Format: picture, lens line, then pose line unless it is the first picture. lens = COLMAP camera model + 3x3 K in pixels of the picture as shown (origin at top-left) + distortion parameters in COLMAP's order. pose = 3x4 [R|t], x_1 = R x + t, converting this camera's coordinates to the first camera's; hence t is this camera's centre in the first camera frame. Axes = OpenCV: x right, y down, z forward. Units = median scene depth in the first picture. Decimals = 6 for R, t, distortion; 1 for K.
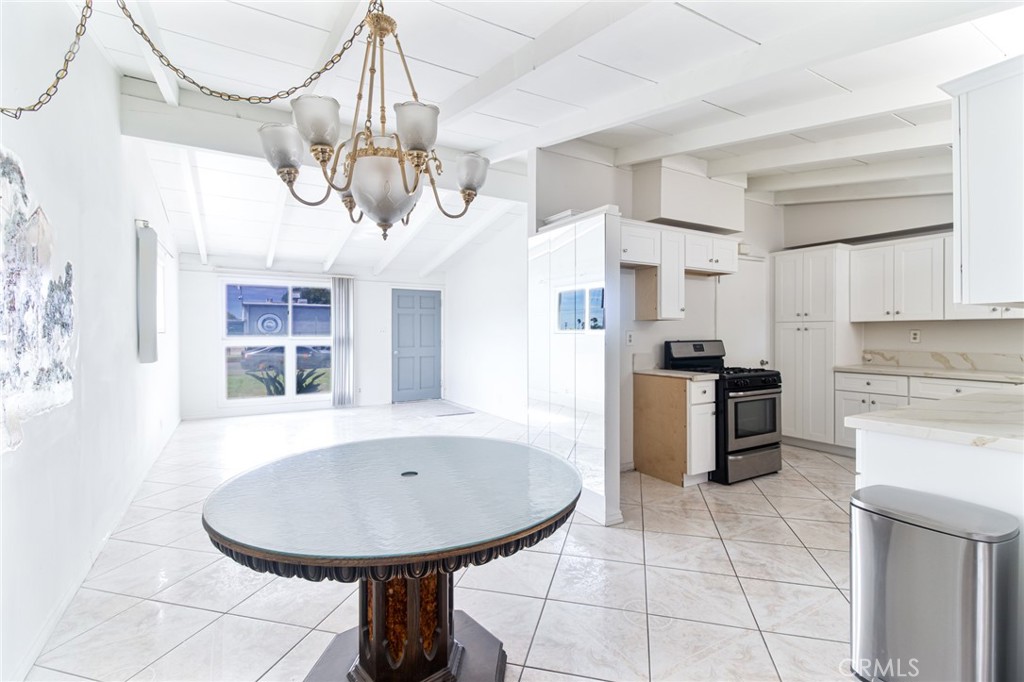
lens RADIAL K [[469.9, 0, 512.0], [0, 469.9, 341.0], [0, 0, 1]] dist [0.028779, -0.021330]
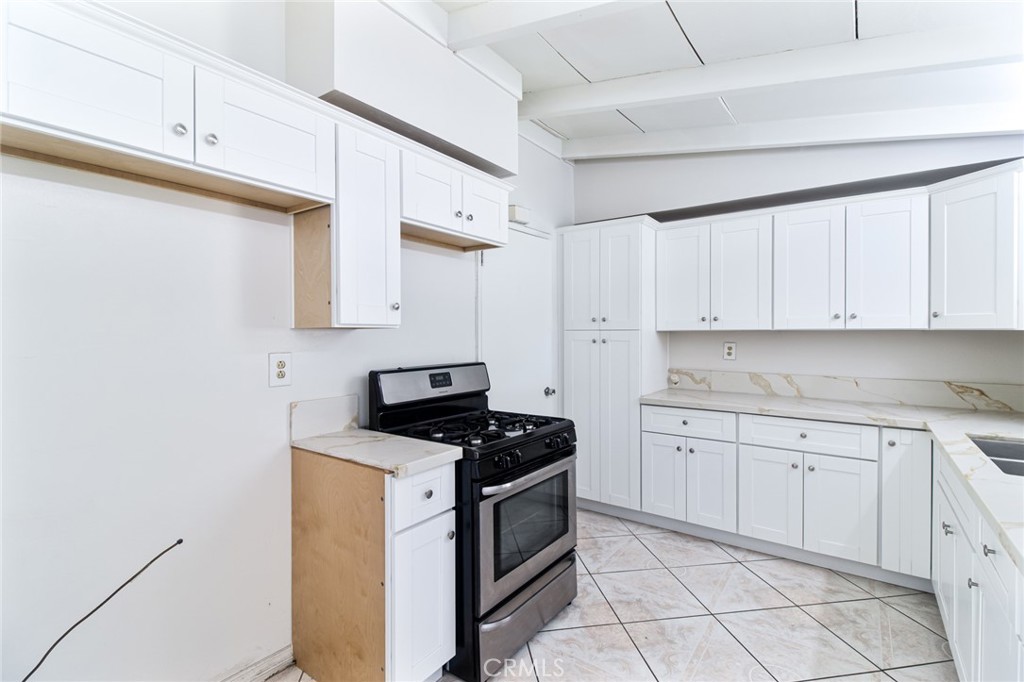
lens RADIAL K [[469.9, 0, 512.0], [0, 469.9, 341.0], [0, 0, 1]] dist [0.028779, -0.021330]
pose [[0.919165, -0.004650, 0.393846, 0.266355], [0.004468, 0.999989, 0.001380, -0.030354], [-0.393848, 0.000491, 0.919175, 0.491573]]
